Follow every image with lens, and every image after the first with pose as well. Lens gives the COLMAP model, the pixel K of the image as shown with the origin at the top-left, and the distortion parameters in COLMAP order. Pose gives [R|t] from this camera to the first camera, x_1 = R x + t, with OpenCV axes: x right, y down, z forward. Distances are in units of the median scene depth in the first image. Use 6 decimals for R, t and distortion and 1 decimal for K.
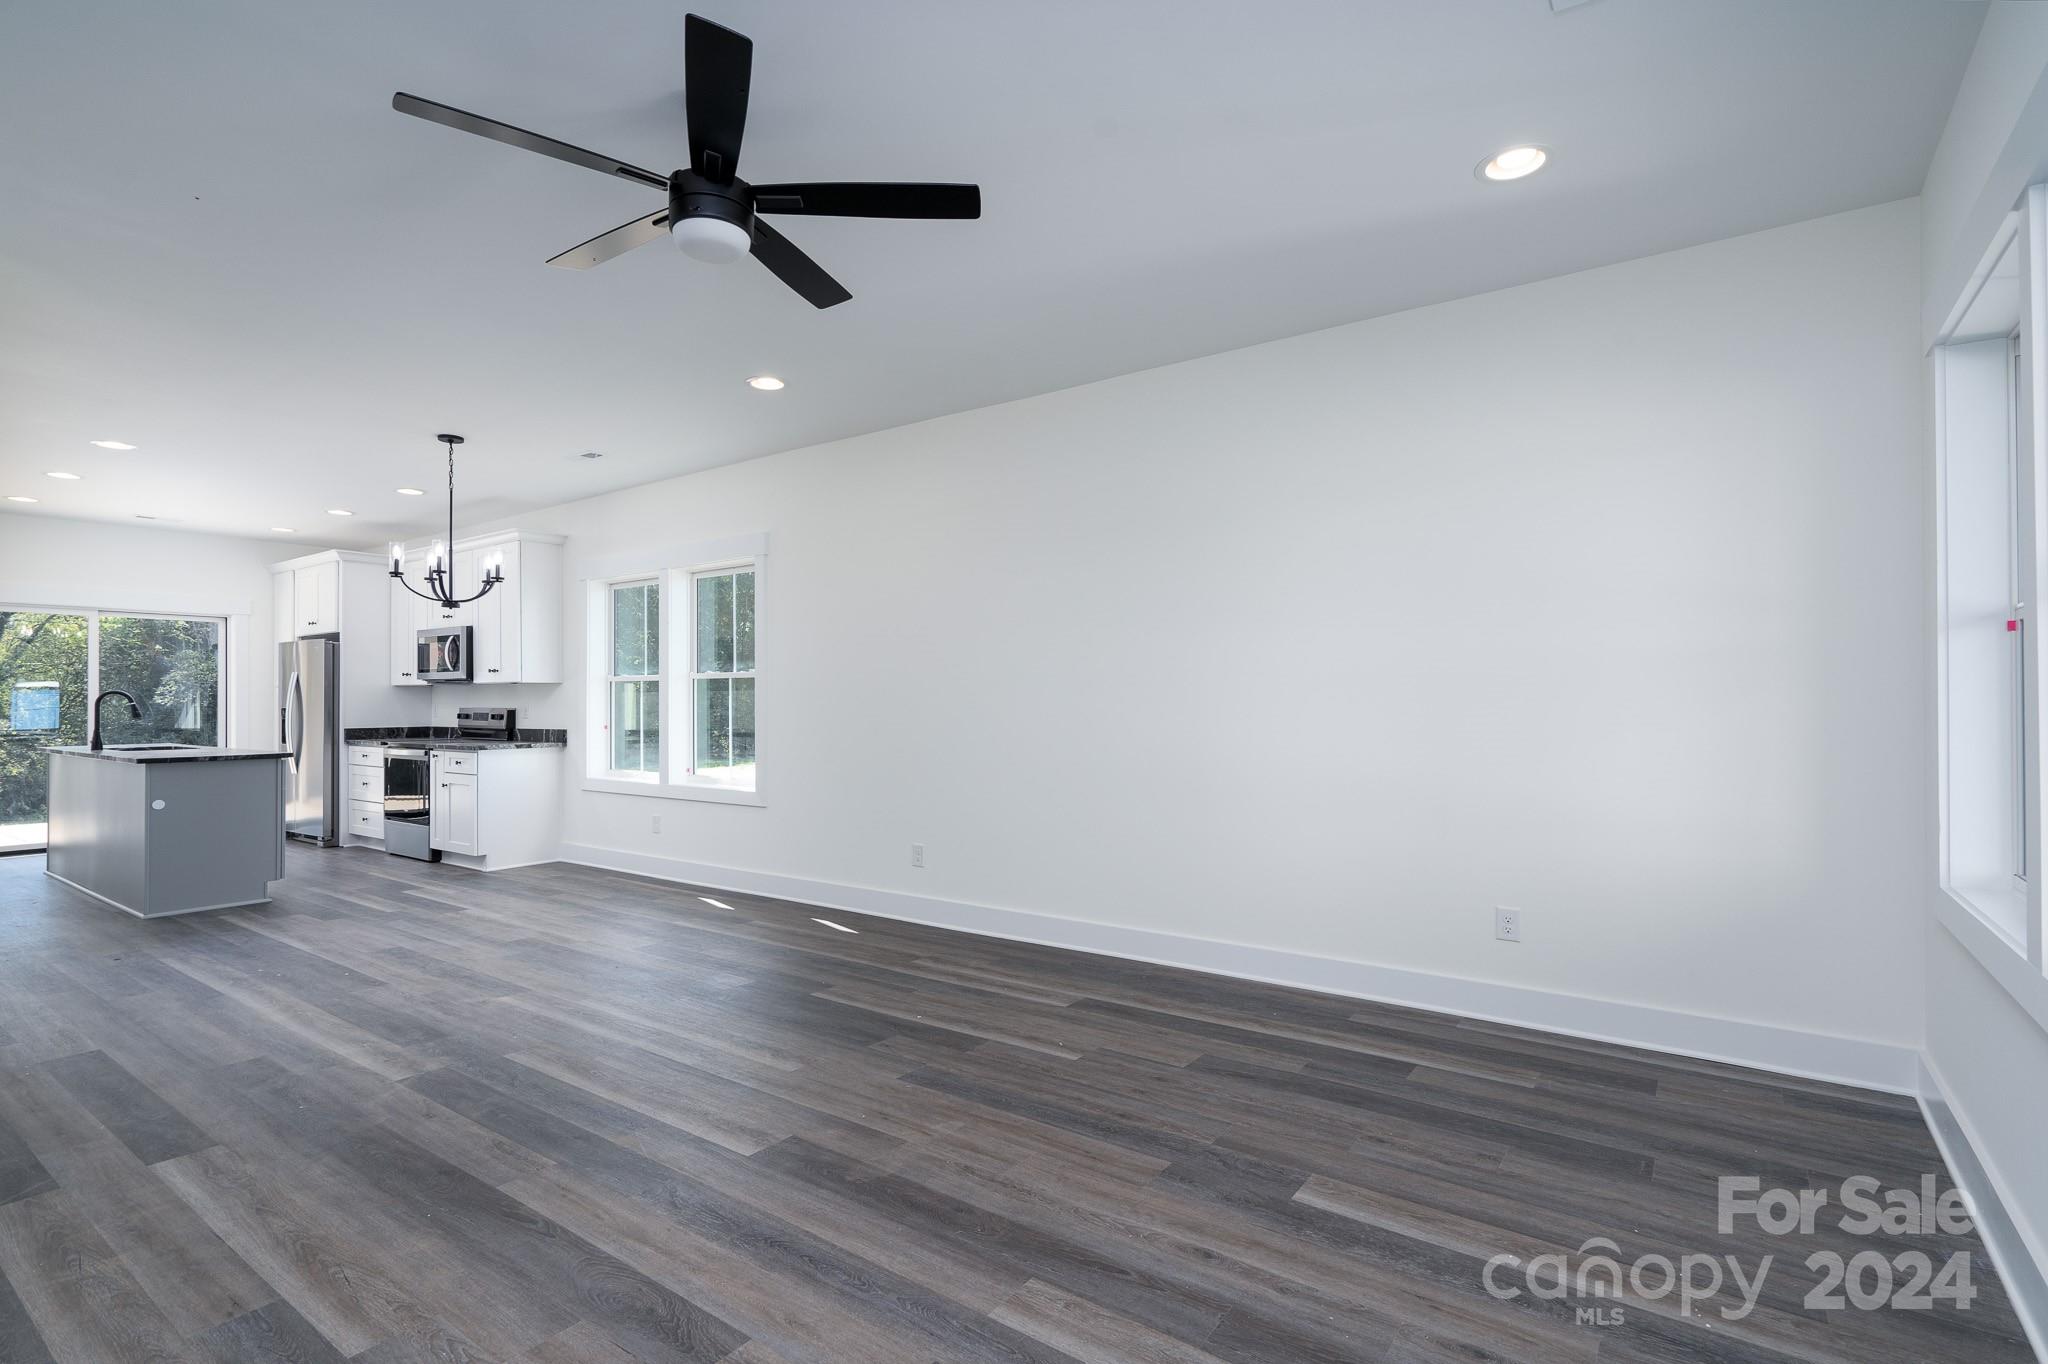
lens RADIAL K [[954.8, 0, 1072.6], [0, 954.8, 699.6], [0, 0, 1]] dist [0.001318, 0.000001]
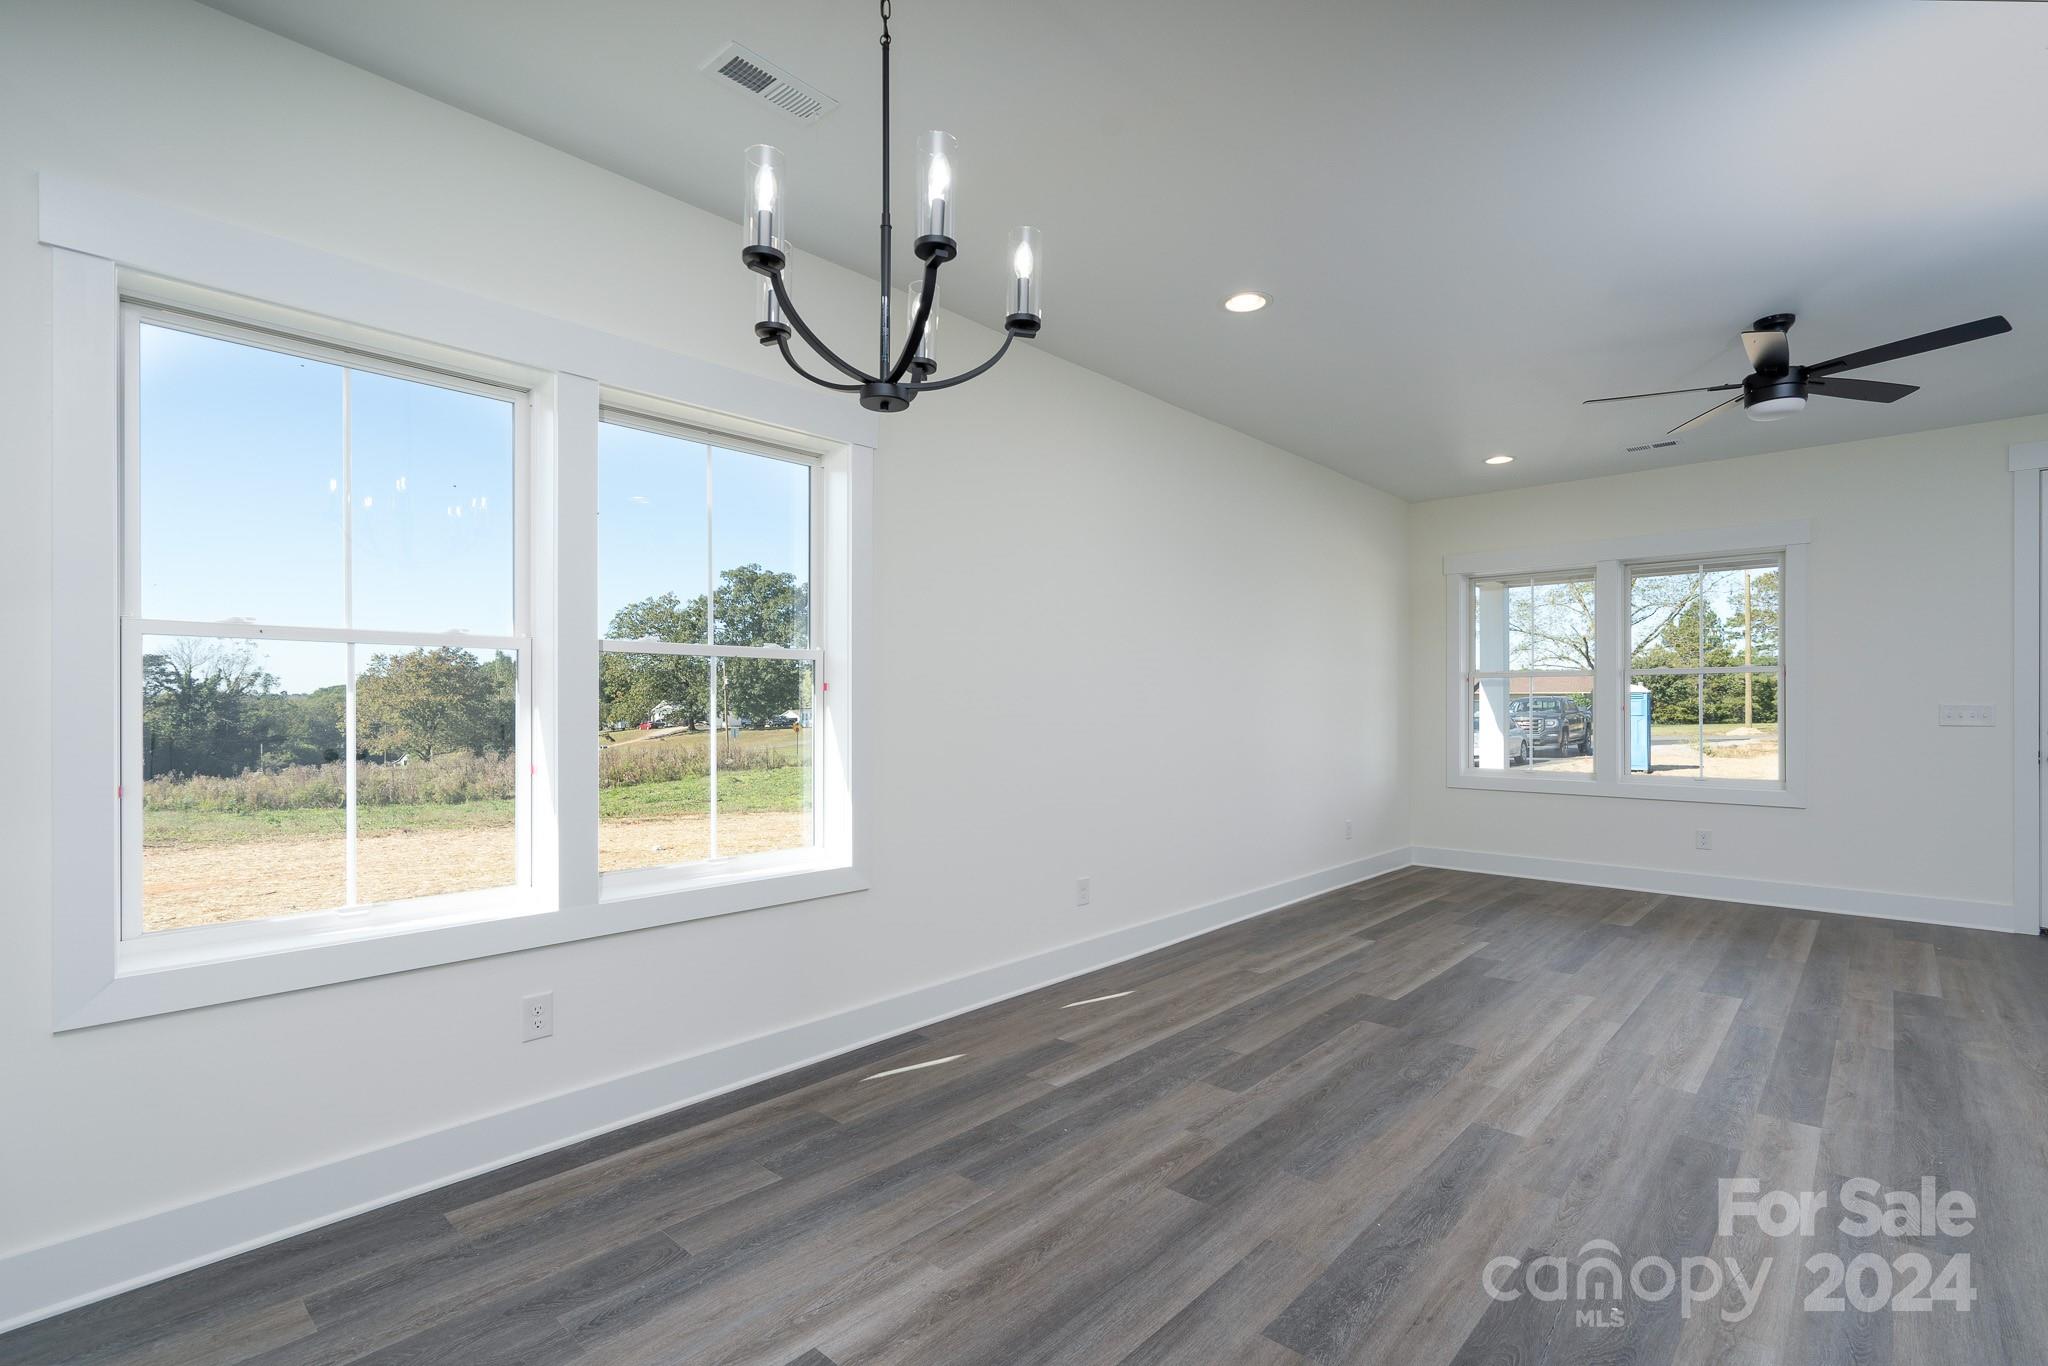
lens RADIAL K [[935.1, 0, 1005.8], [0, 935.1, 696.6], [0, 0, 1]] dist [0.000931, 0.000484]
pose [[0.160295, 0.015384, 0.986949, -1.700603], [-0.005369, 0.999877, -0.014714, 0.005581], [-0.987055, -0.002940, 0.160358, 1.606434]]
